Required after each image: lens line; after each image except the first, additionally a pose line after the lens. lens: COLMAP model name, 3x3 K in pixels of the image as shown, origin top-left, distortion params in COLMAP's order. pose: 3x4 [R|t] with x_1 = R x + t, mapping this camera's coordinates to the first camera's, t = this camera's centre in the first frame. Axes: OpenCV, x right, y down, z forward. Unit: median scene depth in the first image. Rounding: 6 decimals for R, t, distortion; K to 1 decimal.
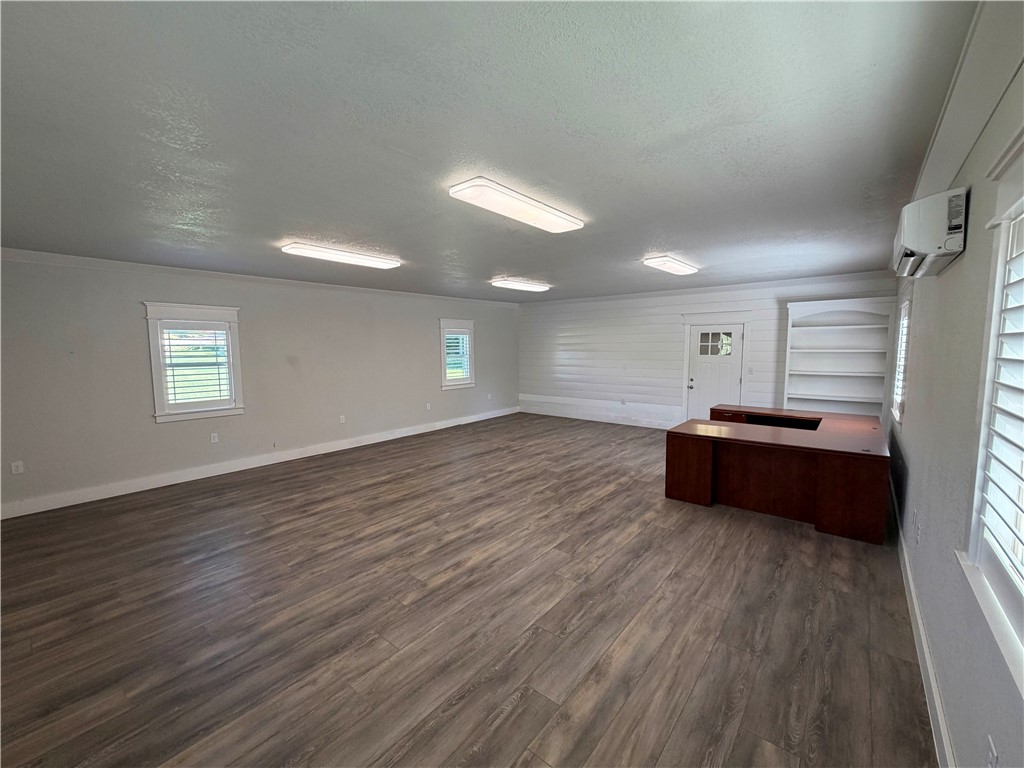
lens RADIAL K [[417.7, 0, 518.2], [0, 417.7, 383.8], [0, 0, 1]] dist [0.001479, -0.000032]
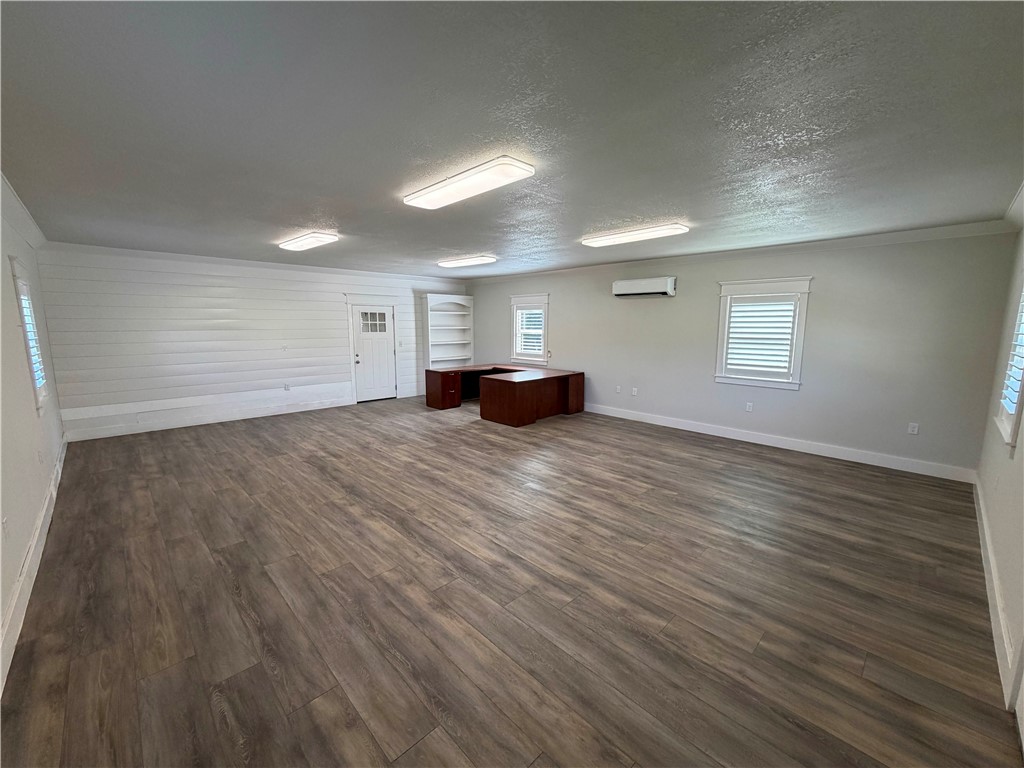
lens RADIAL K [[413.4, 0, 509.7], [0, 413.4, 384.0], [0, 0, 1]] dist [0.001502, 0.000080]
pose [[0.120855, -0.132338, 0.983809, -0.999233], [0.086274, 0.988724, 0.122401, -0.054903], [-0.988914, 0.070084, 0.130910, 0.780462]]
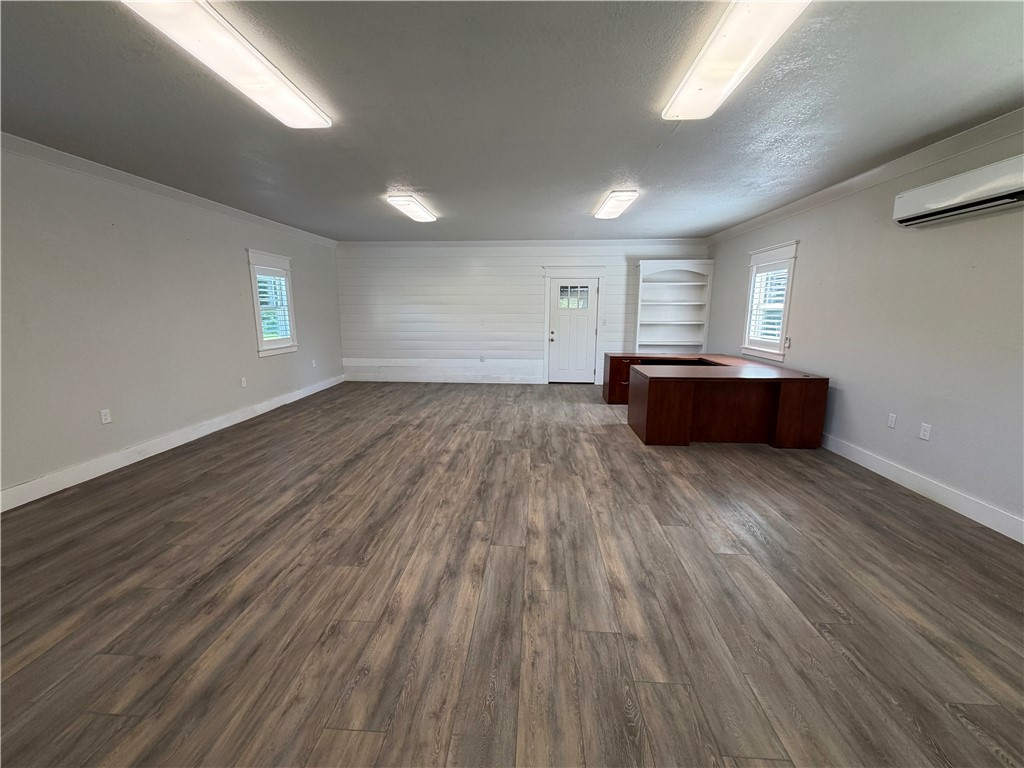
lens RADIAL K [[413.4, 0, 509.7], [0, 413.4, 384.0], [0, 0, 1]] dist [0.001502, 0.000080]
pose [[0.815402, -0.091802, 0.571569, -0.429035], [0.042801, 0.994204, 0.098622, 0.018291], [-0.577310, -0.055952, 0.814606, 0.378678]]
